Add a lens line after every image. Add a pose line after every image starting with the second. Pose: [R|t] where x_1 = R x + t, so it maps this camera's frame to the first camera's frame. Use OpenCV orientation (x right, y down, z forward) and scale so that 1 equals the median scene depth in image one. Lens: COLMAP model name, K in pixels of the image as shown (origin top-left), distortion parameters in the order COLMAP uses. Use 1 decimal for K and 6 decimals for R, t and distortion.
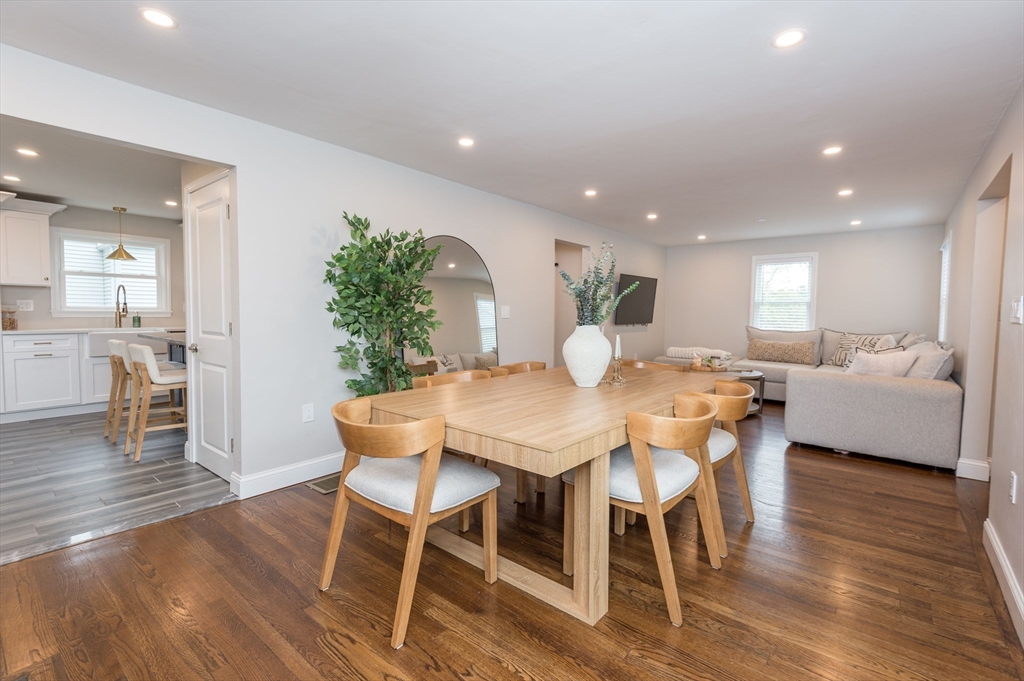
lens RADIAL K [[456.7, 0, 509.8], [0, 456.7, 337.7], [0, 0, 1]] dist [0.020957, 0.000114]
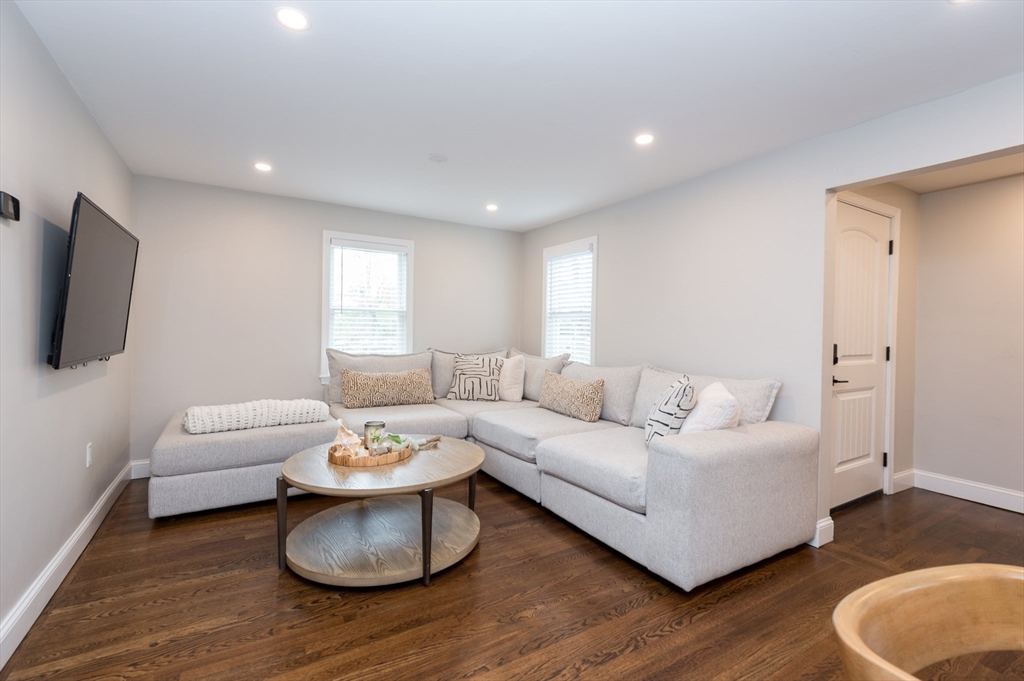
lens RADIAL K [[456.7, 0, 509.8], [0, 456.7, 337.6], [0, 0, 1]] dist [0.020957, 0.000114]
pose [[0.341198, -0.022891, 0.939713, 0.061242], [0.047596, 0.998842, 0.007049, -0.034581], [-0.938786, 0.042321, 0.341893, 0.617346]]
